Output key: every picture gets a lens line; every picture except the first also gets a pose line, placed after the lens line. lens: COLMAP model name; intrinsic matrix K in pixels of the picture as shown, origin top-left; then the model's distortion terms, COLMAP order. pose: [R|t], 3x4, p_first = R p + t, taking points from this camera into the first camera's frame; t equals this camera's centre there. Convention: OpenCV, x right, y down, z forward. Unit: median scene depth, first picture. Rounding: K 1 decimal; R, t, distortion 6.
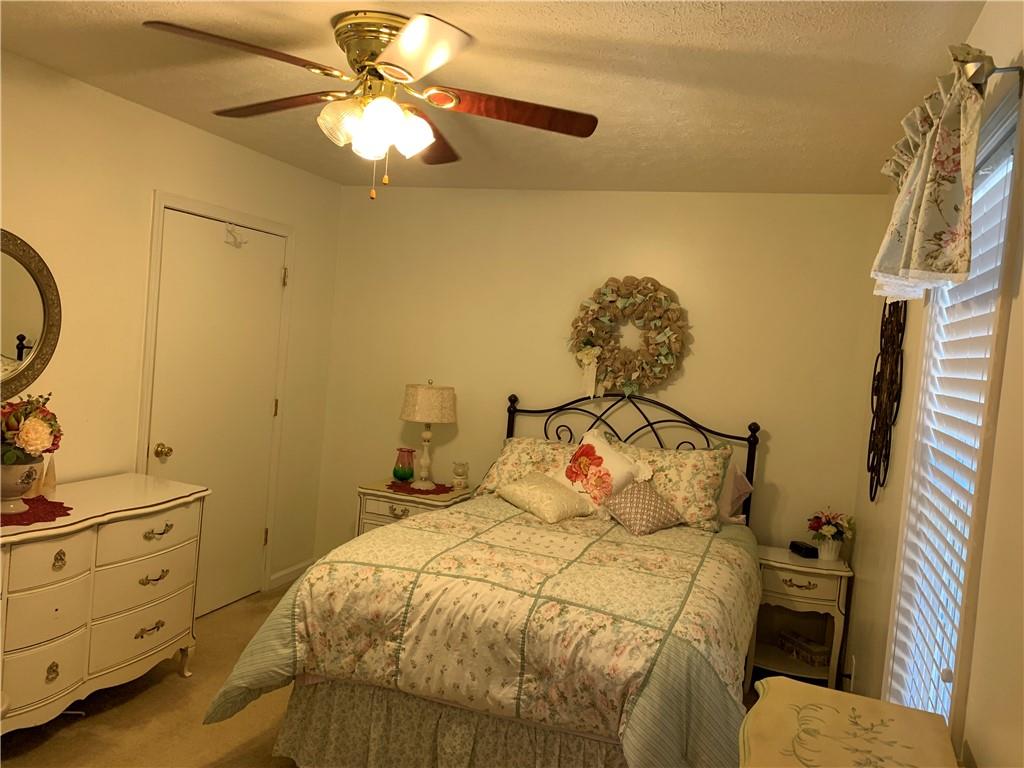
lens RADIAL K [[777.9, 0, 494.3], [0, 777.9, 381.8], [0, 0, 1]] dist [0.105689, -0.163890]
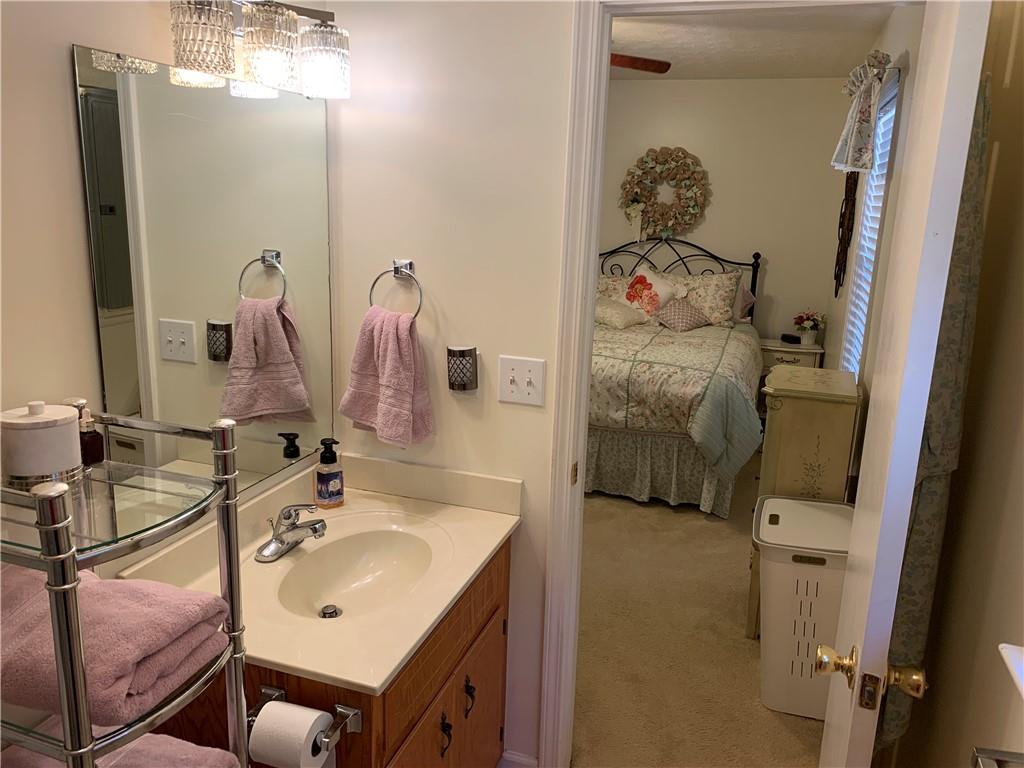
lens RADIAL K [[770.8, 0, 501.7], [0, 770.8, 375.8], [0, 0, 1]] dist [0.129446, -0.213870]
pose [[0.998032, -0.059523, 0.019729, -0.188001], [0.055139, 0.982851, 0.175963, -0.001800], [-0.029864, -0.174529, 0.984199, -0.452089]]
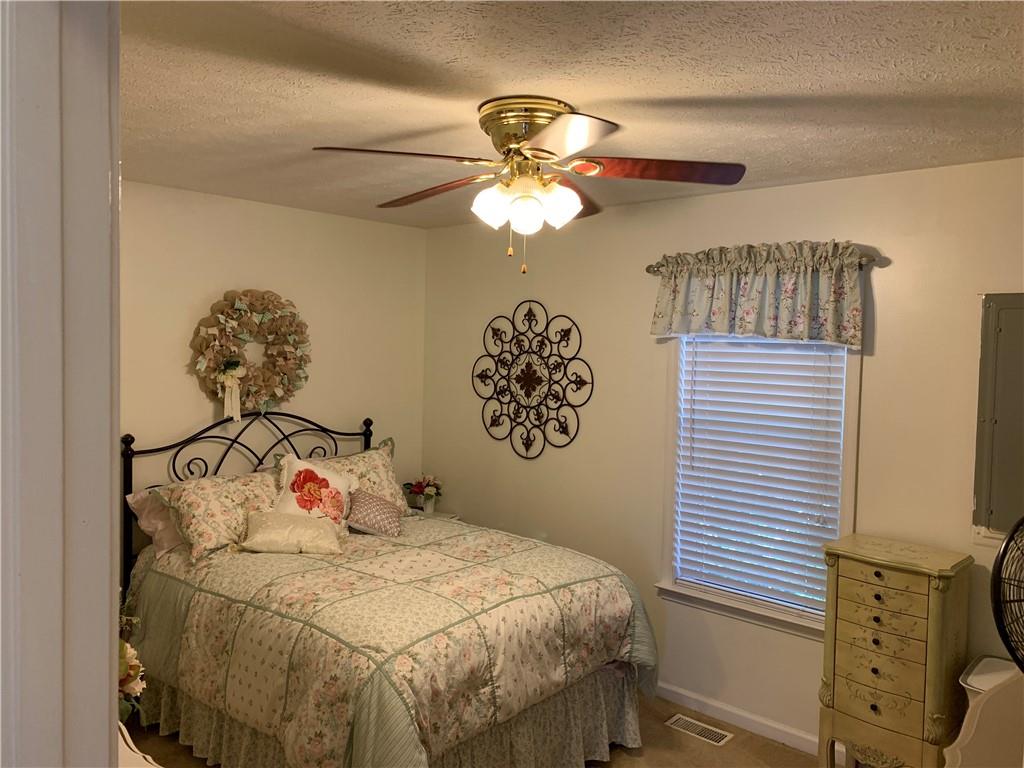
lens RADIAL K [[795.8, 0, 511.7], [0, 795.8, 377.1], [0, 0, 1]] dist [0.008946, -0.004181]
pose [[0.376435, -0.123004, 0.918241, -0.758399], [0.066173, 0.992185, 0.105782, -0.136045], [-0.924077, 0.020943, 0.381633, 0.409316]]
